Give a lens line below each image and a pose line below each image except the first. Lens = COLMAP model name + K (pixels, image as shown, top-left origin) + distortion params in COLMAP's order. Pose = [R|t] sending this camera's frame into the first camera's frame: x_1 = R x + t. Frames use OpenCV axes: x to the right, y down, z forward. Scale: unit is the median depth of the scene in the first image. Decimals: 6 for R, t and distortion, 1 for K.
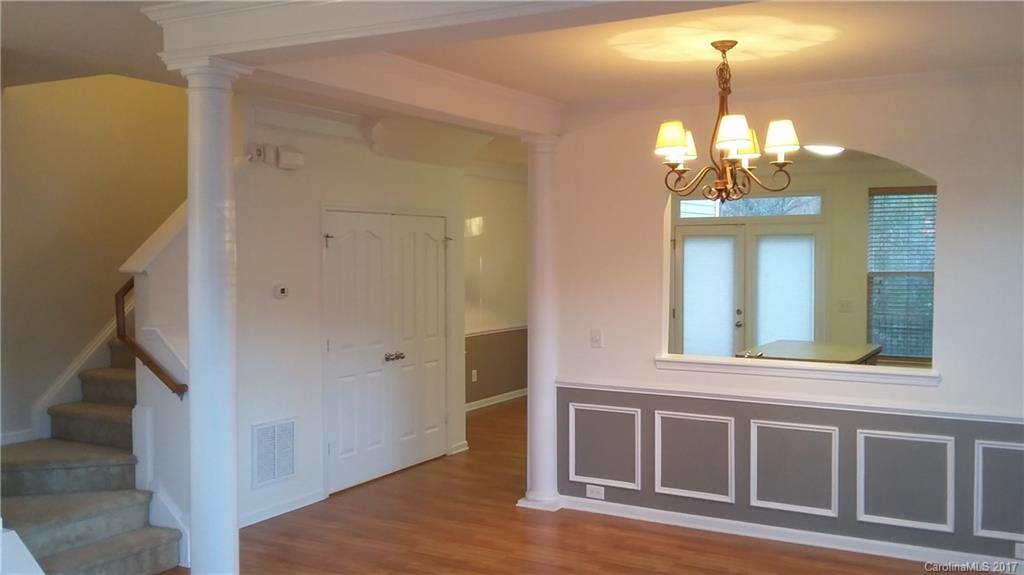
lens RADIAL K [[960.1, 0, 495.3], [0, 960.1, 289.3], [0, 0, 1]] dist [0.025349, 0.000000]
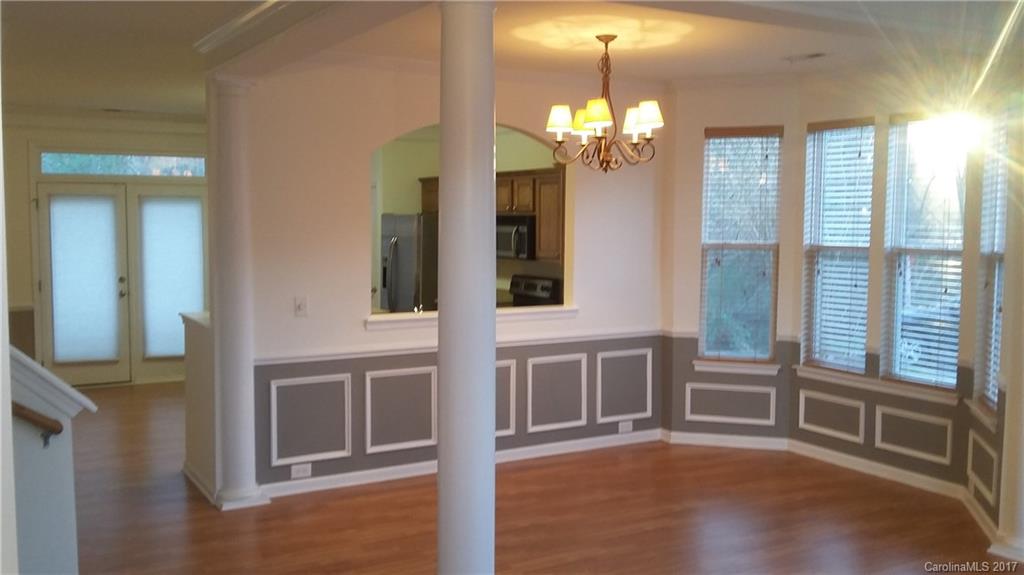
lens RADIAL K [[960.1, 0, 506.5], [0, 960.1, 287.8], [0, 0, 1]] dist [0.025349, 0.000000]
pose [[0.480507, -0.060942, 0.874871, -0.611864], [0.030786, 0.998140, 0.052620, -0.009778], [-0.876450, 0.001650, 0.481490, 0.378740]]
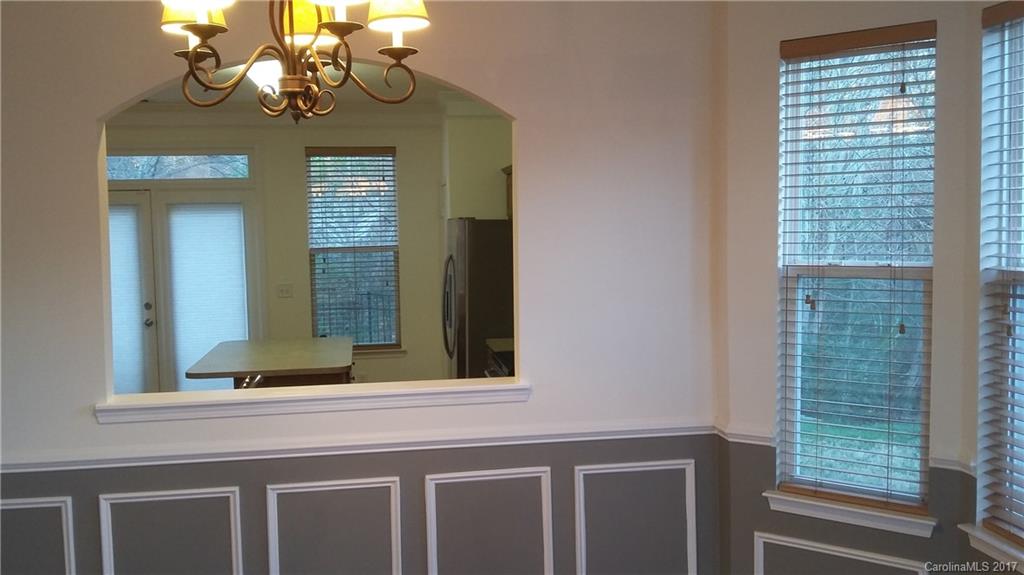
lens RADIAL K [[960.1, 0, 526.2], [0, 960.1, 284.4], [0, 0, 1]] dist [0.025349, 0.000000]
pose [[0.767817, -0.053193, 0.638458, -0.001963], [0.041687, 0.998584, 0.033063, -0.009990], [-0.639312, 0.001230, 0.768946, 0.369078]]
